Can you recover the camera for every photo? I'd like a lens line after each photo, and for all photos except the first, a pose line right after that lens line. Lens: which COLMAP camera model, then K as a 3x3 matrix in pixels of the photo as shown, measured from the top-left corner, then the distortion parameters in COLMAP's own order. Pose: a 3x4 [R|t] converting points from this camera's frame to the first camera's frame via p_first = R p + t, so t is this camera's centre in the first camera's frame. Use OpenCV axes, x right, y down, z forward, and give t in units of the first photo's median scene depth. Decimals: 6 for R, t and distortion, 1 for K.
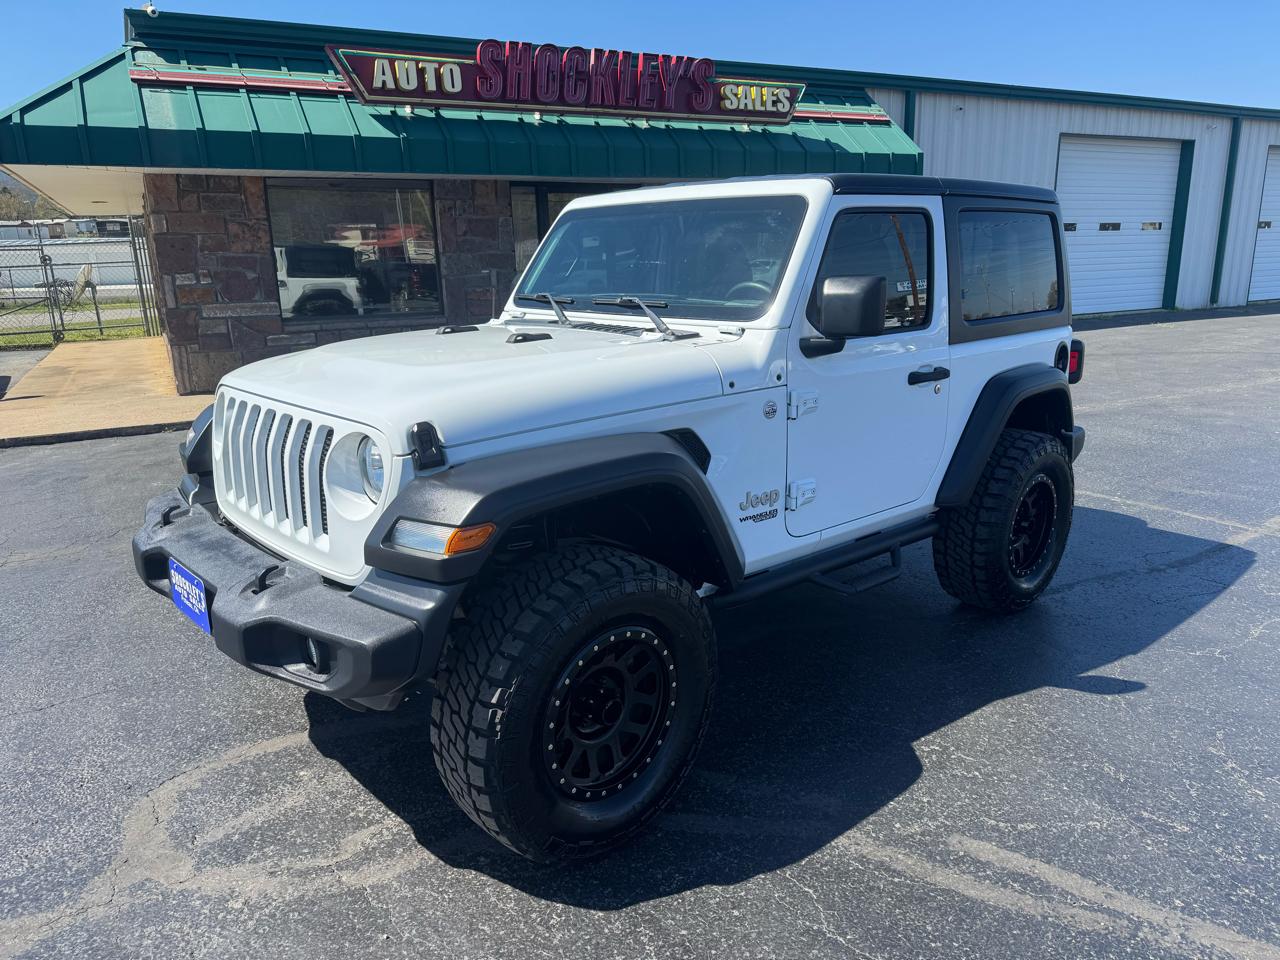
lens RADIAL K [[924.1, 0, 642.6], [0, 924.1, 482.5], [0, 0, 1]] dist [0.027470, -0.030265]
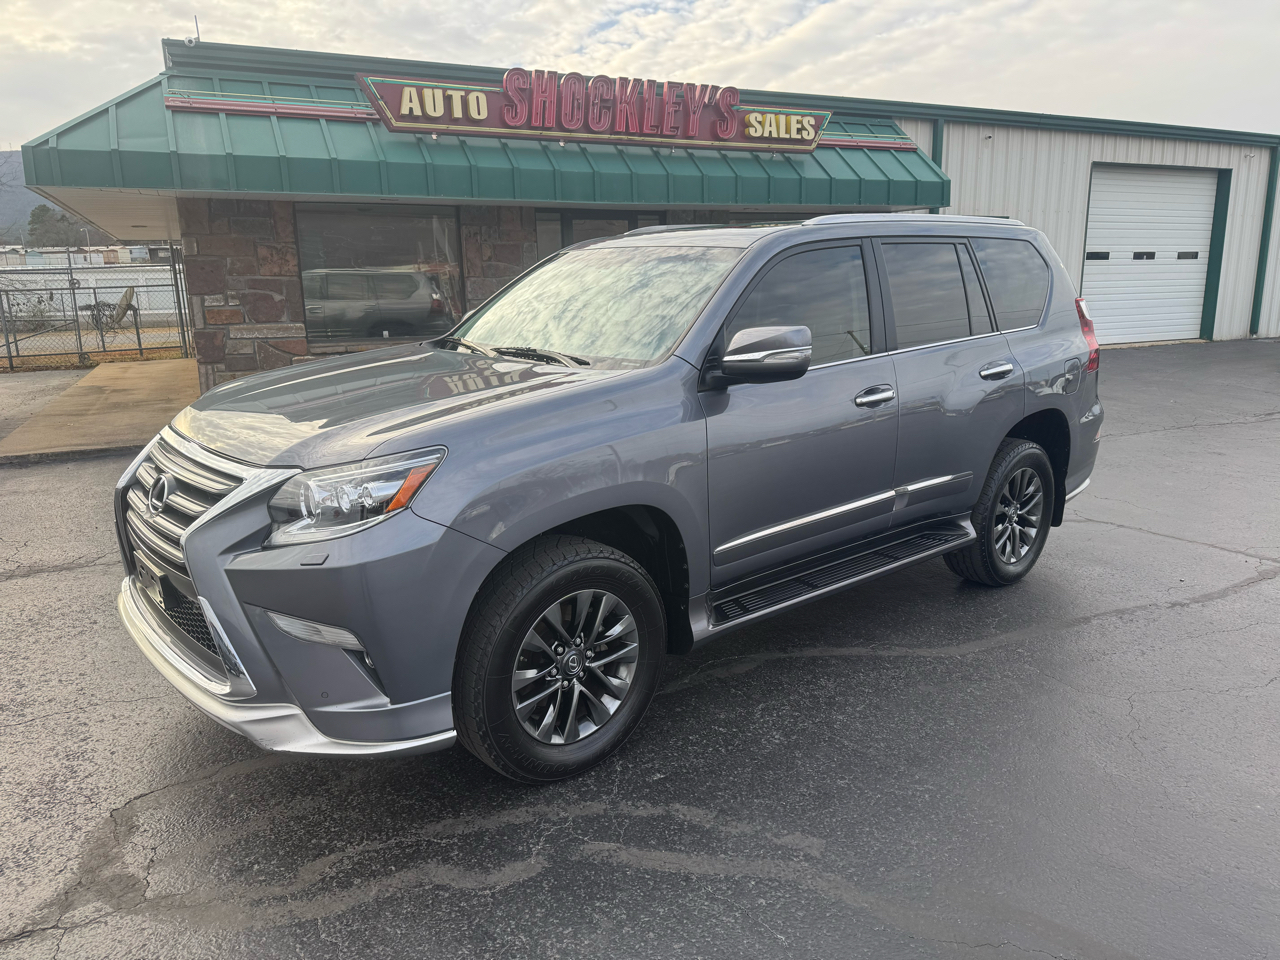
lens RADIAL K [[918.1, 0, 641.8], [0, 918.1, 477.0], [0, 0, 1]] dist [0.050649, -0.064311]
pose [[0.999220, 0.013600, -0.037074, 0.016033], [-0.014870, 0.999305, -0.034190, 0.001867], [0.036584, 0.034714, 0.998727, 0.010229]]
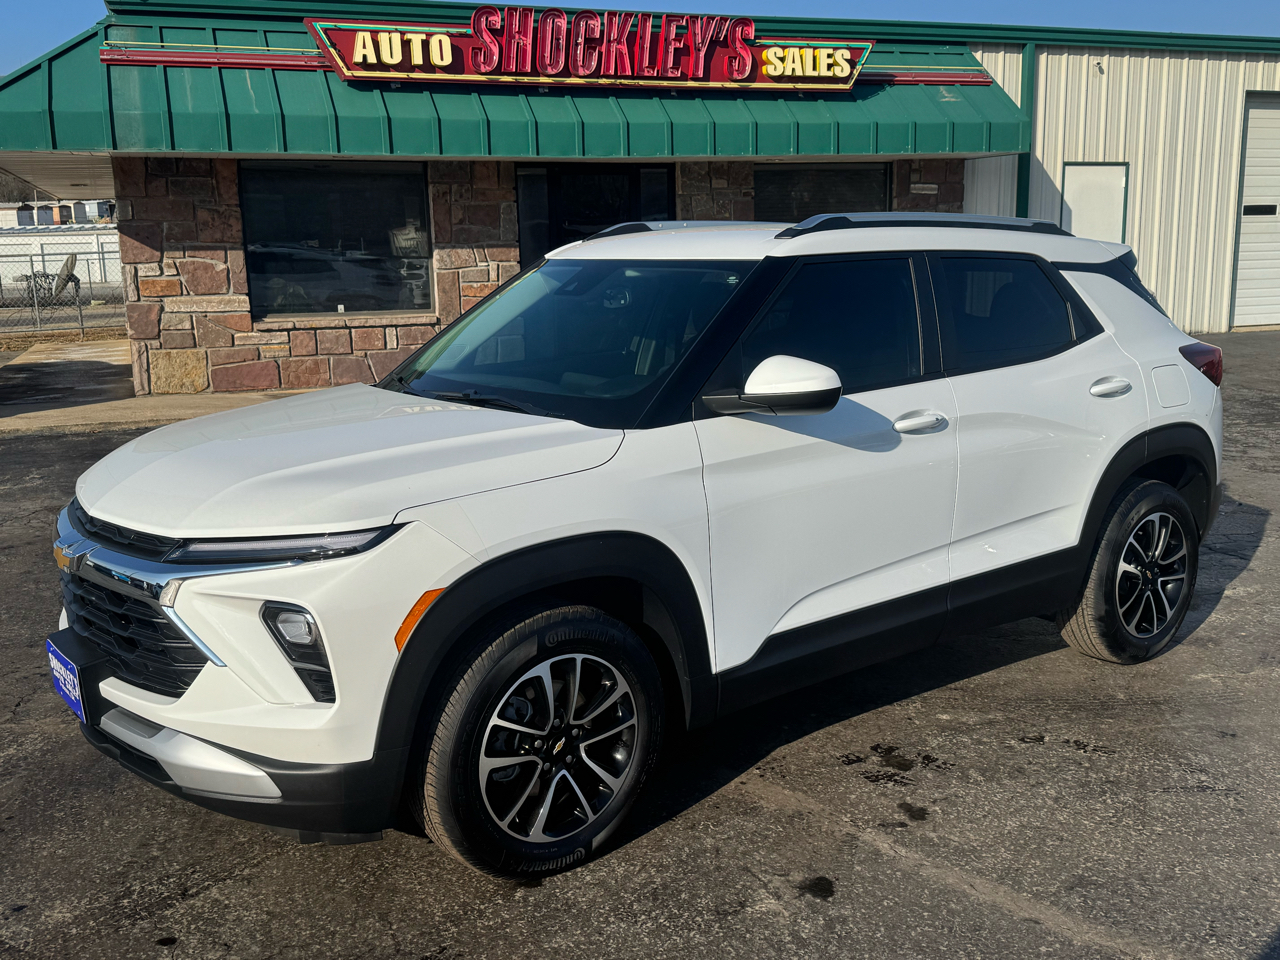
lens RADIAL K [[1259.0, 0, 623.8], [0, 1259.0, 474.6], [0, 0, 1]] dist [0.133502, -0.259491]
pose [[0.989813, 0.026886, -0.139810, 0.146669], [-0.035682, 0.997512, -0.060792, 0.040313], [0.137827, 0.065161, 0.988310, -0.159582]]
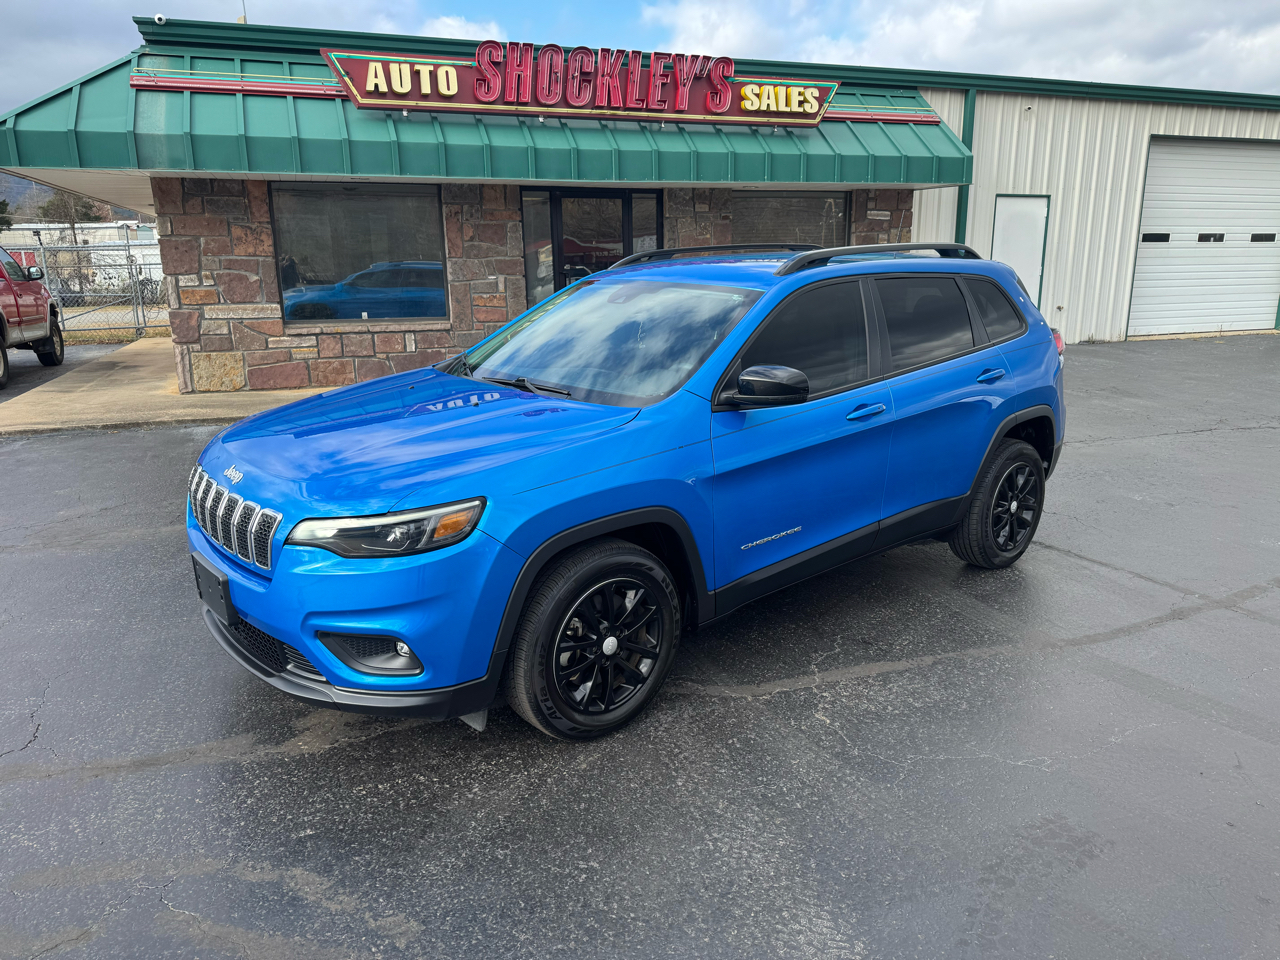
lens RADIAL K [[921.5, 0, 637.7], [0, 921.5, 481.4], [0, 0, 1]] dist [0.037671, -0.046585]
pose [[0.990012, 0.044355, -0.133824, 0.137990], [-0.045288, 0.998966, -0.003936, -0.016467], [0.133511, 0.009958, 0.990997, 0.056635]]
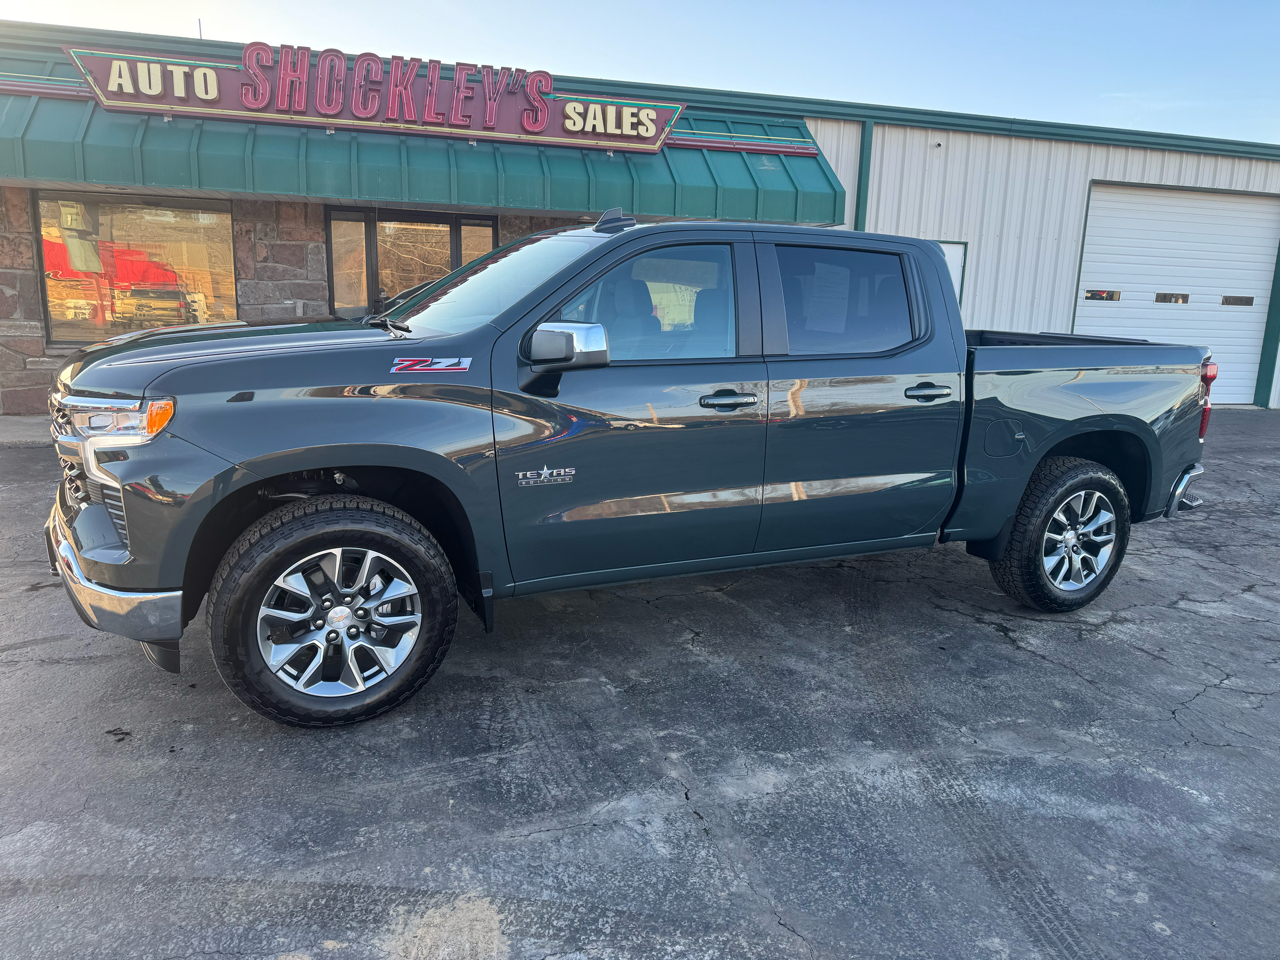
lens RADIAL K [[924.1, 0, 642.6], [0, 924.1, 482.5], [0, 0, 1]] dist [0.027470, -0.030265]
pose [[0.974134, 0.094145, -0.205427, 0.401574], [-0.104761, 0.993635, -0.041403, -0.061894], [0.200222, 0.061853, 0.977796, 0.229974]]
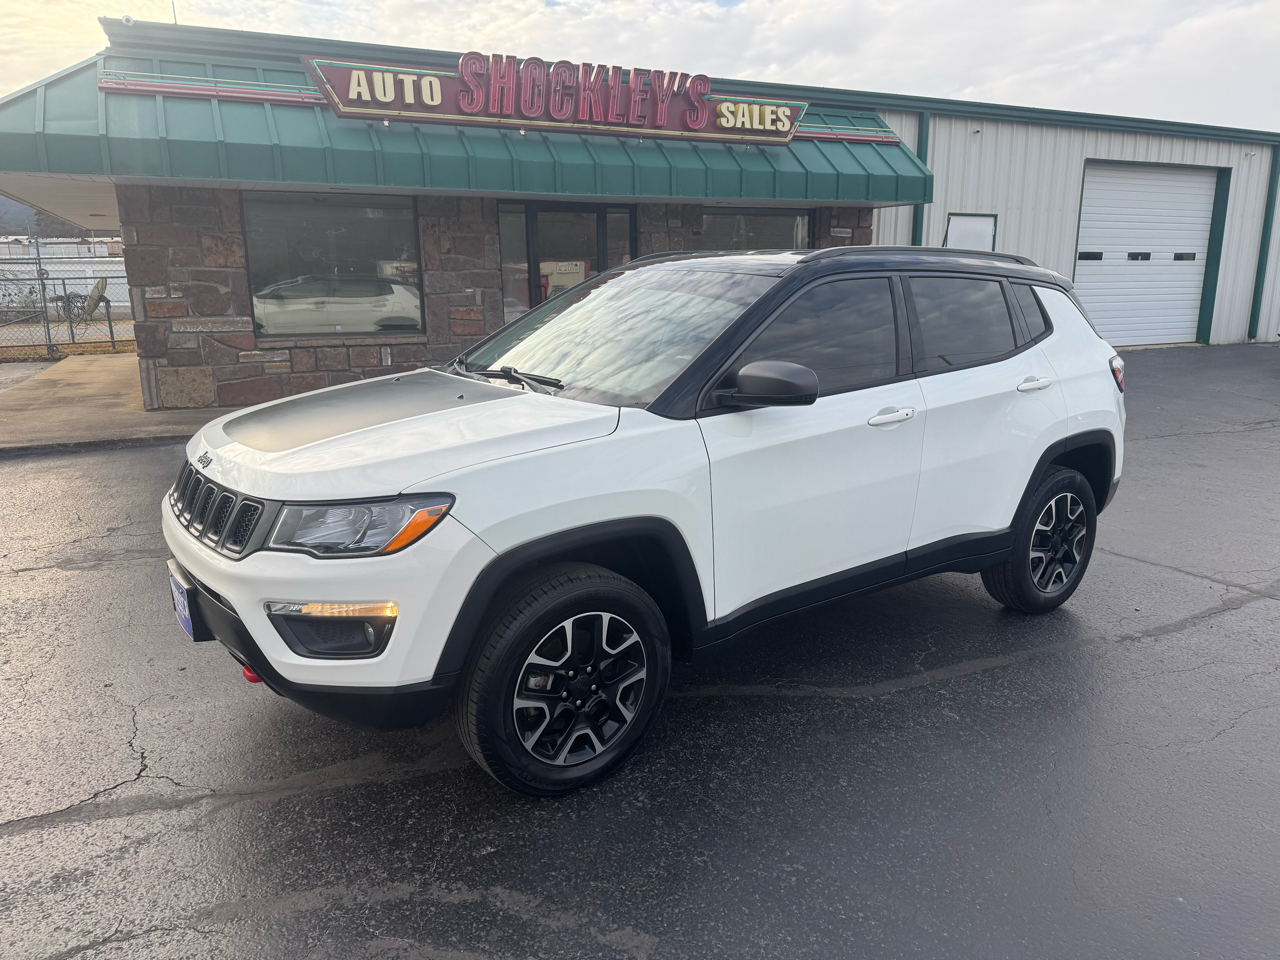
lens RADIAL K [[919.0, 0, 640.0], [0, 919.0, 480.0], [0, 0, 1]] dist [0.042253, -0.051535]
pose [[0.998722, 0.025418, -0.043682, 0.062376], [-0.026642, 0.999262, -0.027673, -0.008258], [0.042946, 0.028802, 0.998662, 0.053617]]
